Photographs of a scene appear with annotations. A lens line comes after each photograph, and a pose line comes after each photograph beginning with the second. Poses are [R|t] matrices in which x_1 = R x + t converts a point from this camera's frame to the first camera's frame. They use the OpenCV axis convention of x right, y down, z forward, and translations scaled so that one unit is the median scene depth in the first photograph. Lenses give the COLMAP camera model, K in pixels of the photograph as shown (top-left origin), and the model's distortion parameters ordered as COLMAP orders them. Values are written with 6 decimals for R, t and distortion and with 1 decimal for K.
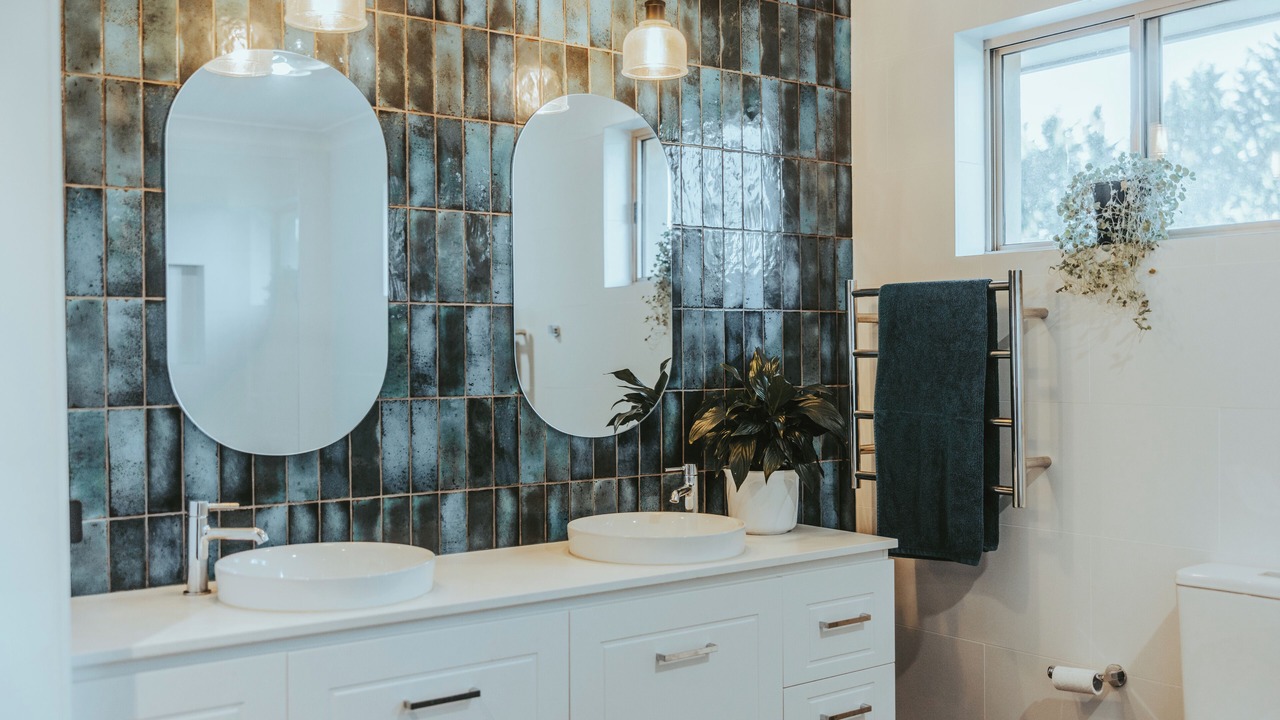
lens RADIAL K [[1212.1, 0, 640.0], [0, 1212.1, 360.0], [0, 0, 1]] dist [0.000536, 0.006059]
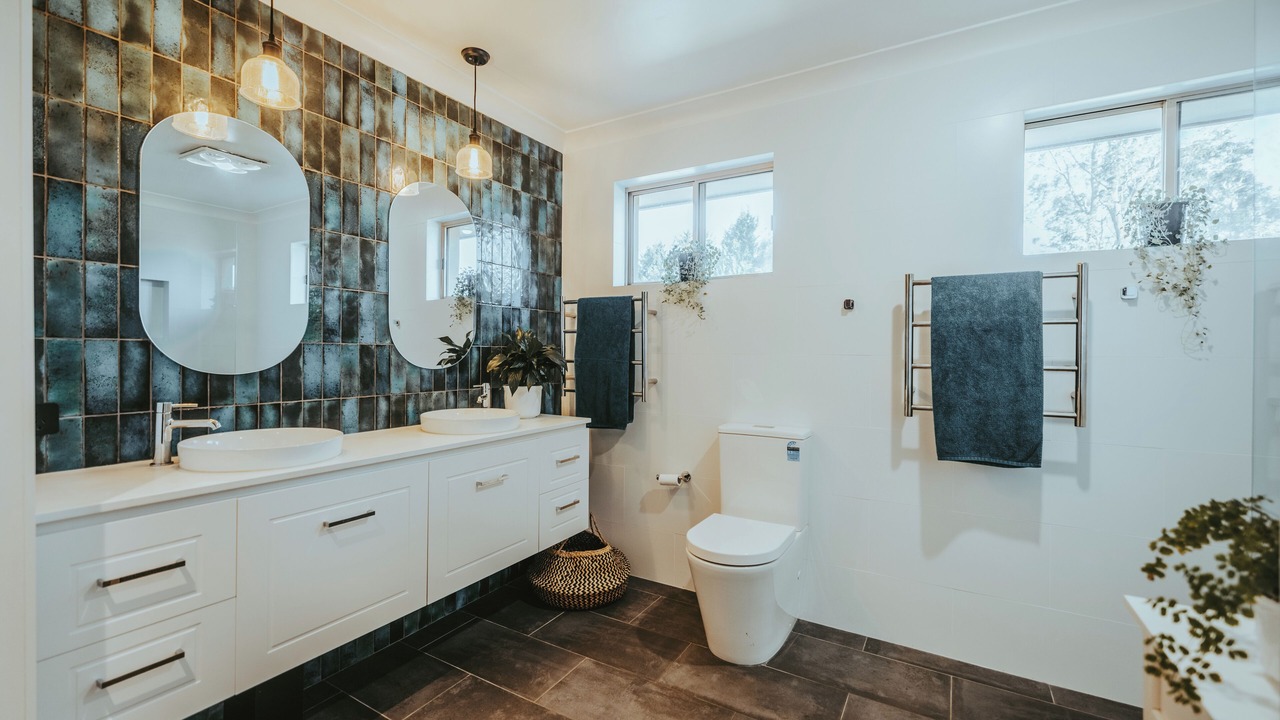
lens RADIAL K [[532.1, 0, 641.7], [0, 532.1, 350.1], [0, 0, 1]] dist [0.001119, -0.000288]
pose [[0.927436, 0.014090, 0.373717, -0.052143], [-0.013797, 0.999899, -0.003459, 0.036745], [-0.373728, -0.001949, 0.927536, 0.138859]]
